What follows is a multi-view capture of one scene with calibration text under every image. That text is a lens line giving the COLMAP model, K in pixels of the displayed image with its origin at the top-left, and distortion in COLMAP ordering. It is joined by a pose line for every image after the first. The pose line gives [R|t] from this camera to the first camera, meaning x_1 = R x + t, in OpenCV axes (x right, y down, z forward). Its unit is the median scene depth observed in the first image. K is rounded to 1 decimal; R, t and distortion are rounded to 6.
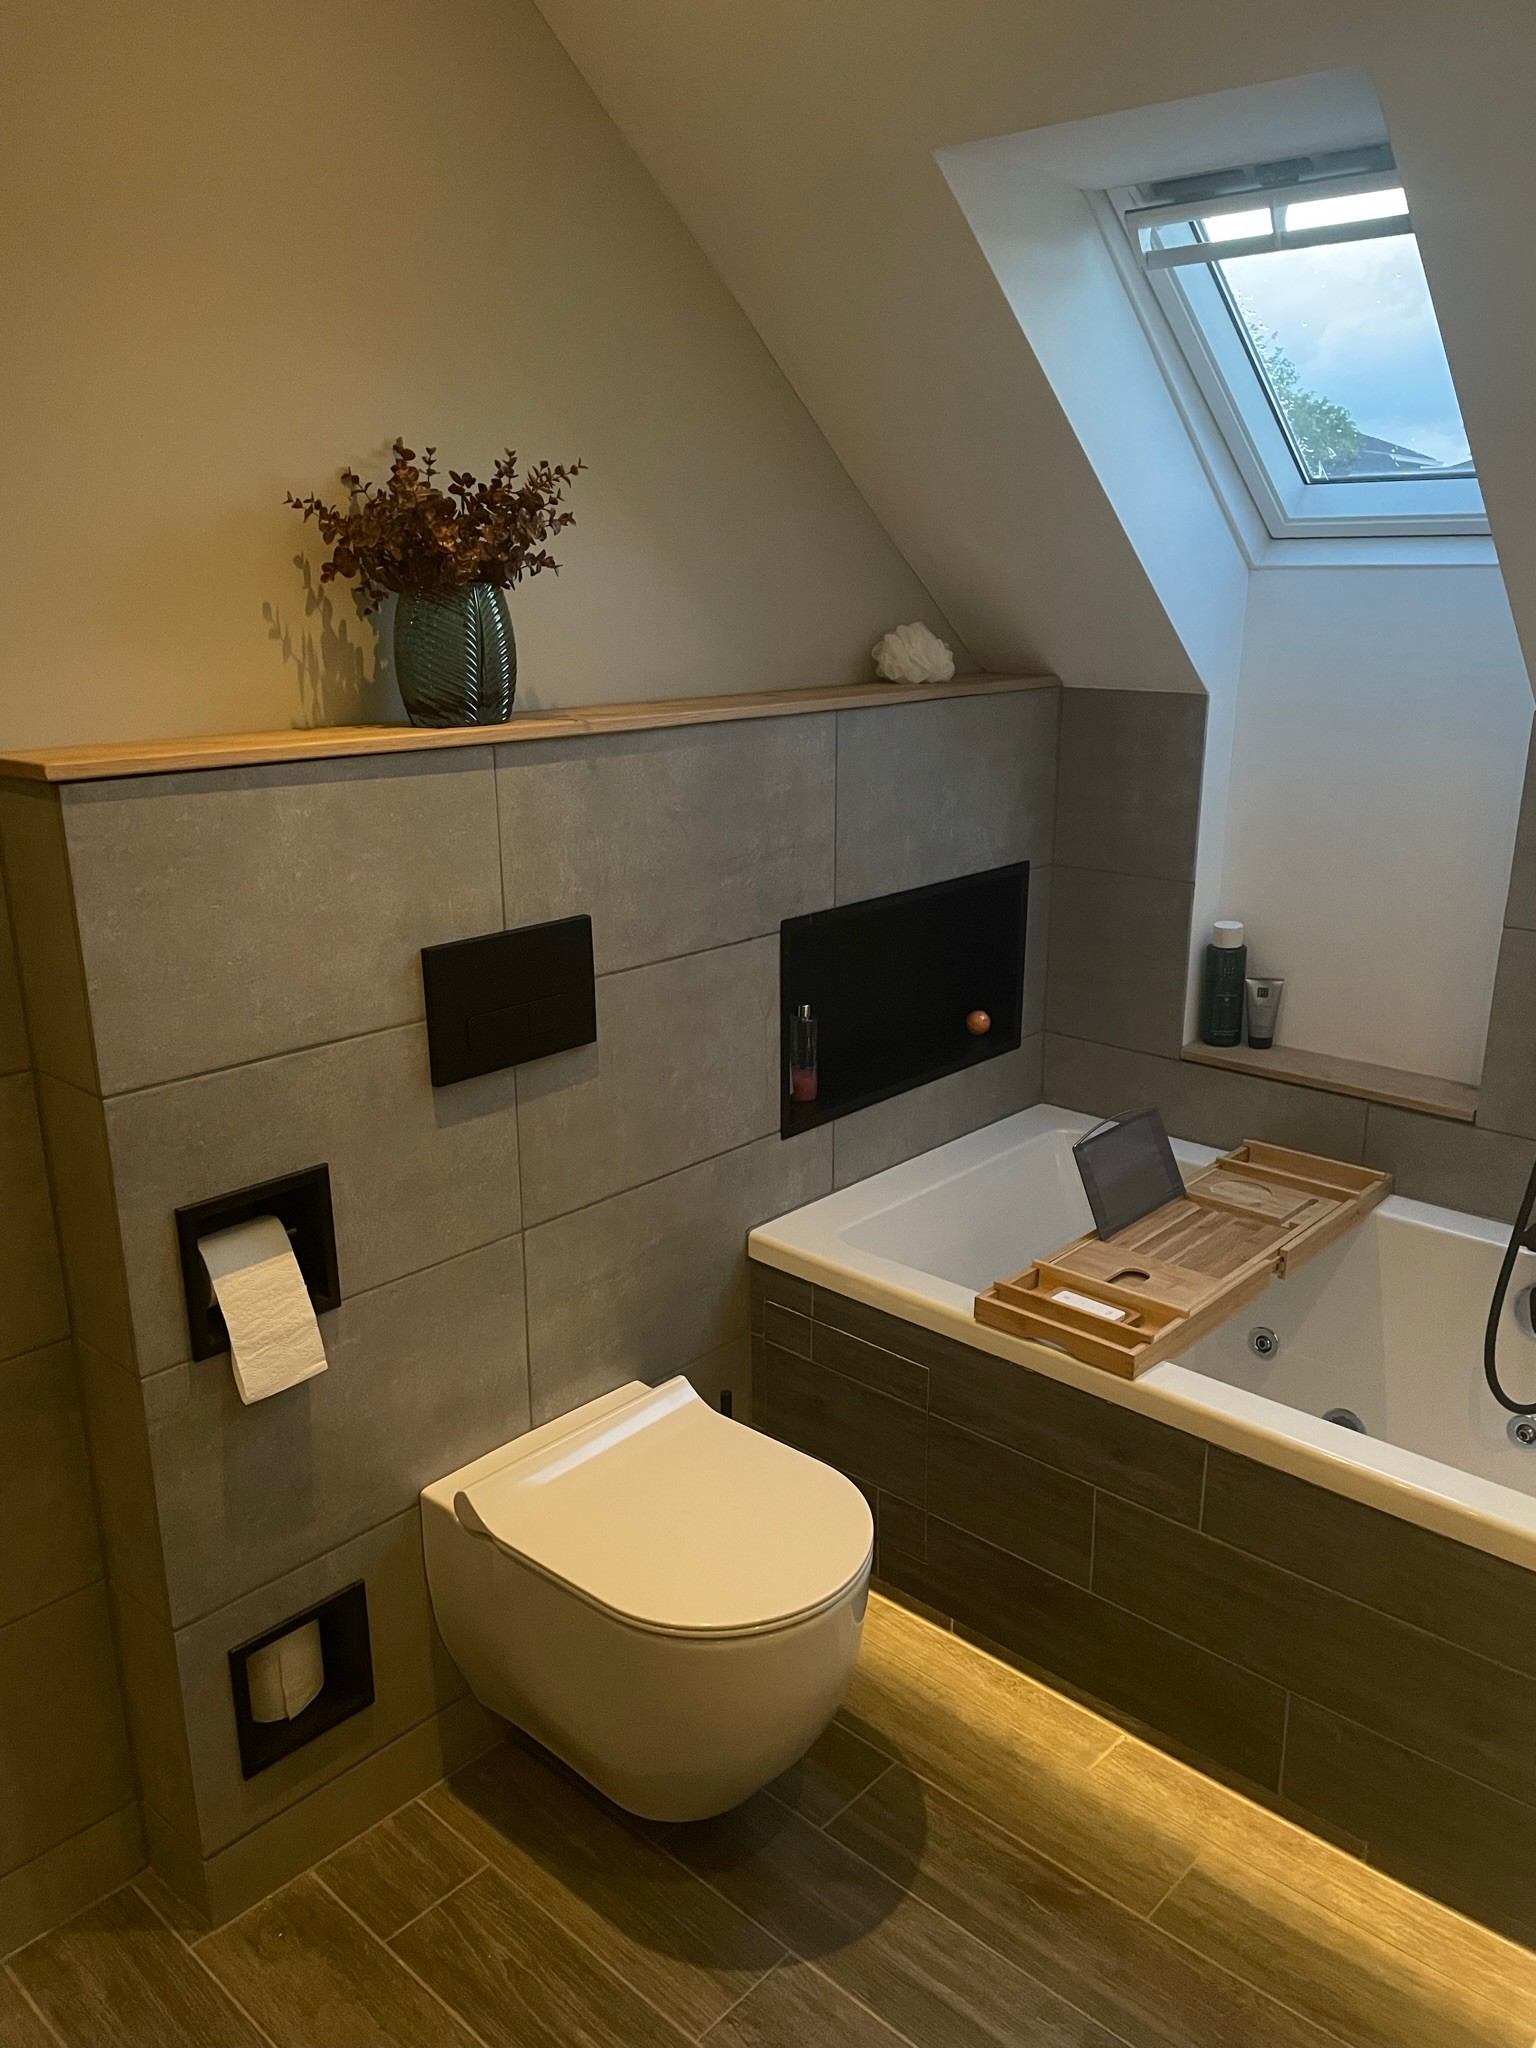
lens RADIAL K [[1535.7, 0, 753.9], [0, 1535.7, 1026.6], [0, 0, 1]] dist [0.022903, -0.004683]
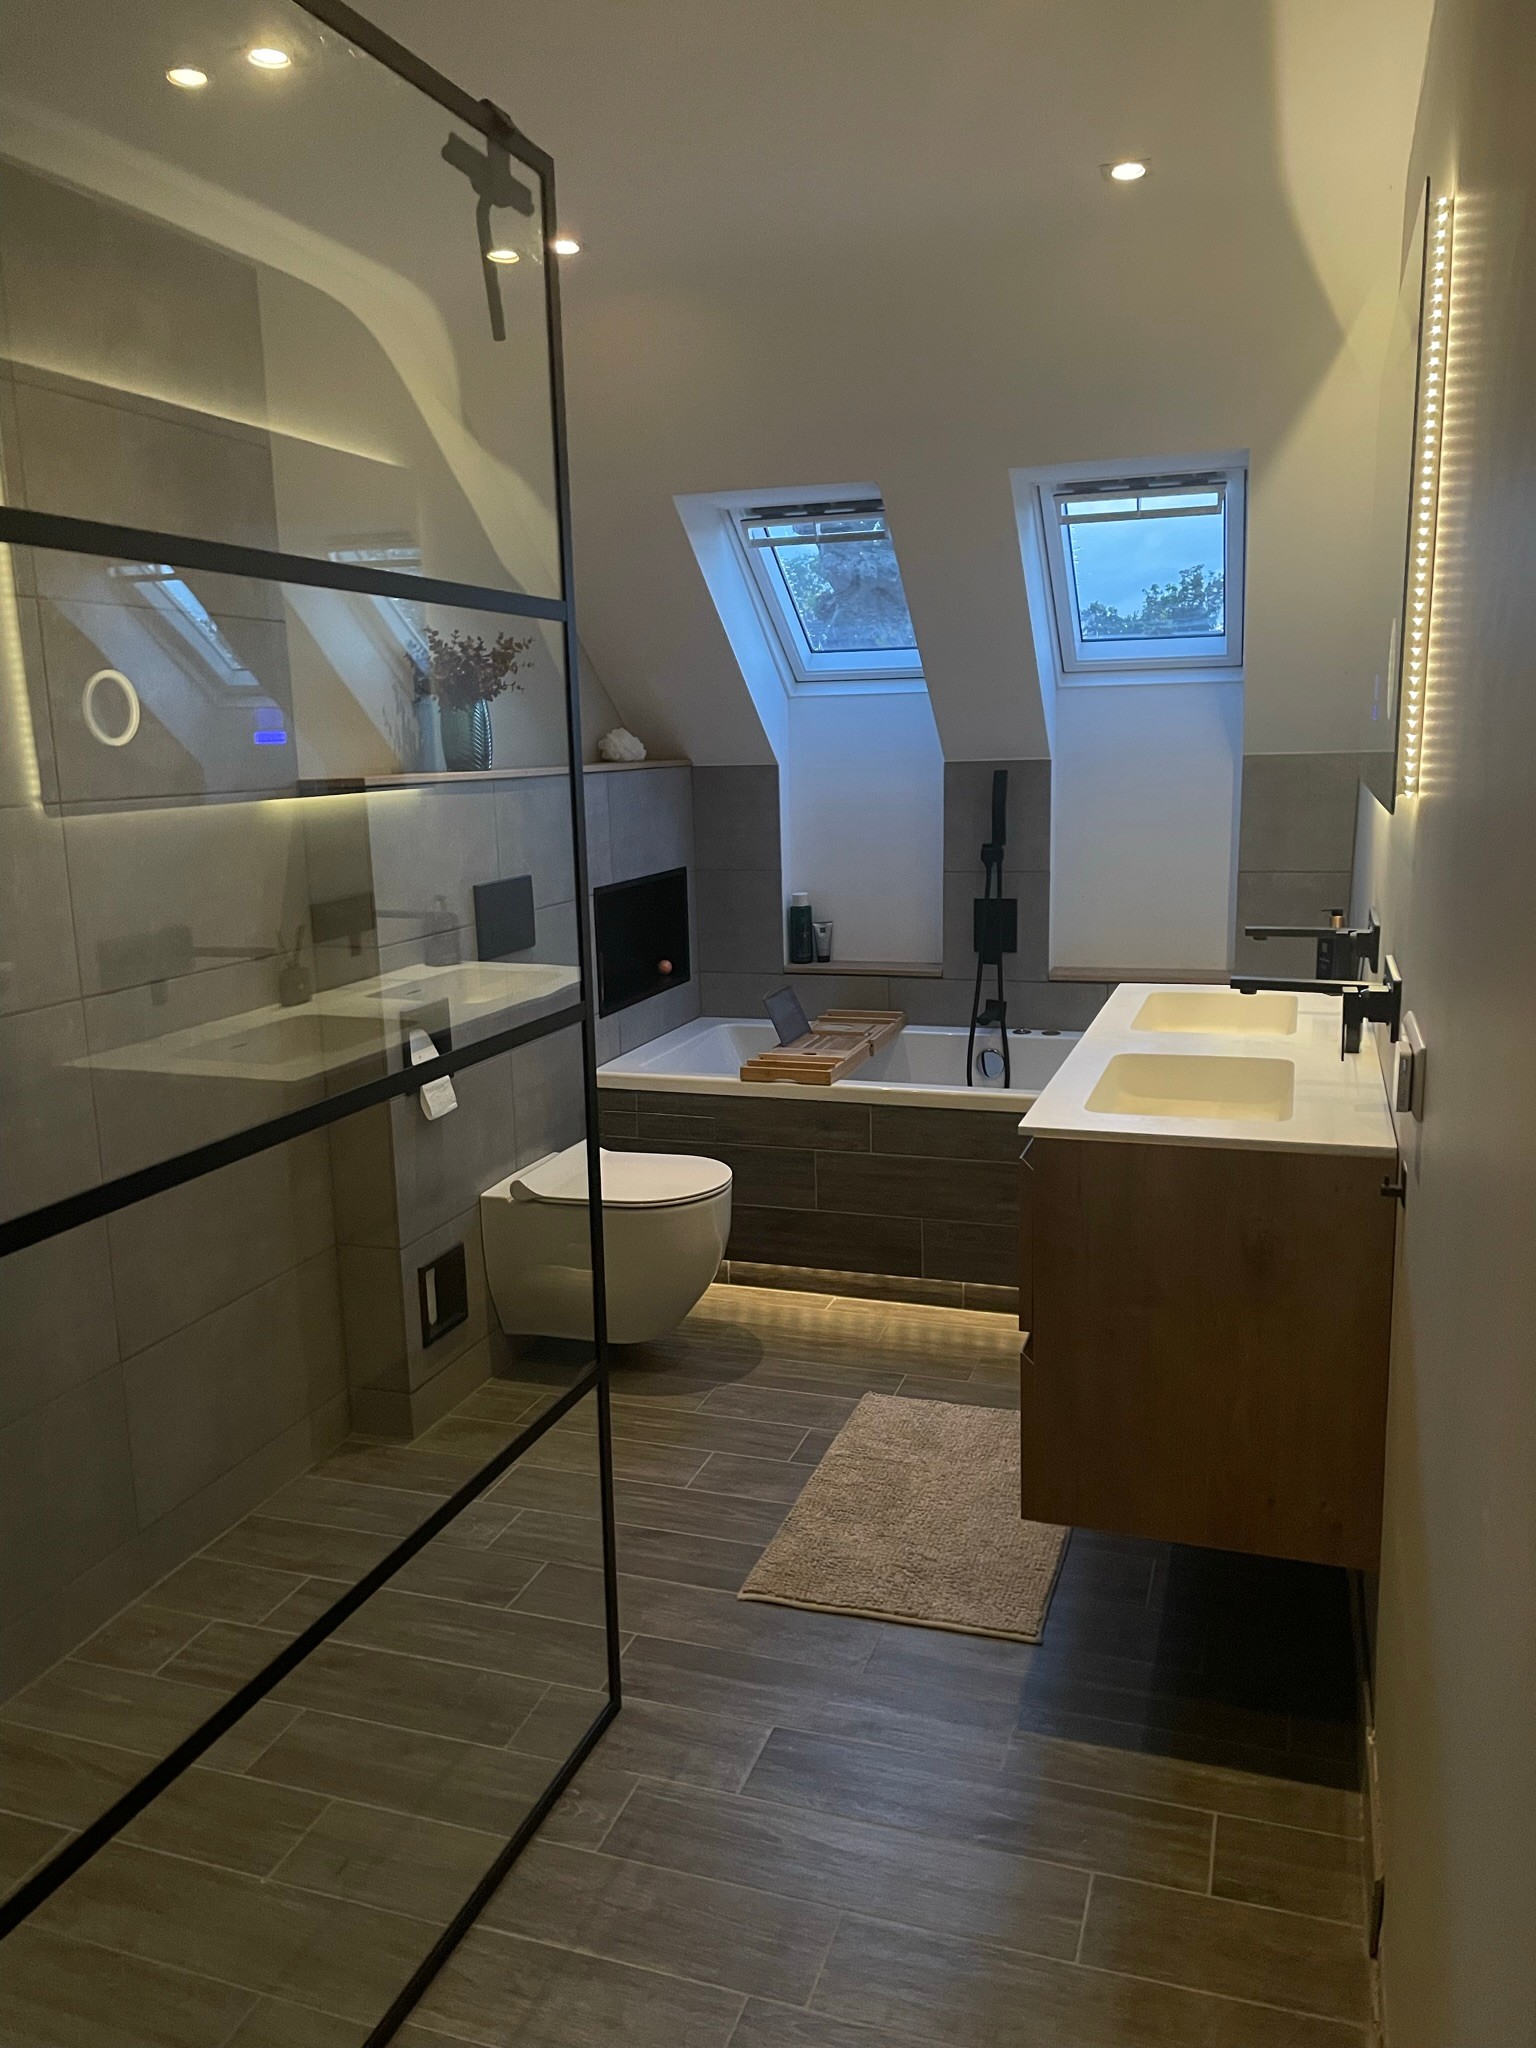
lens RADIAL K [[1535.7, 0, 775.7], [0, 1535.7, 1026.3], [0, 0, 1]] dist [0.022903, -0.004683]
pose [[0.907109, -0.093925, 0.410282, -0.530621], [0.136238, 0.987828, -0.075073, 0.247702], [-0.398236, 0.123996, 0.908864, -0.671093]]
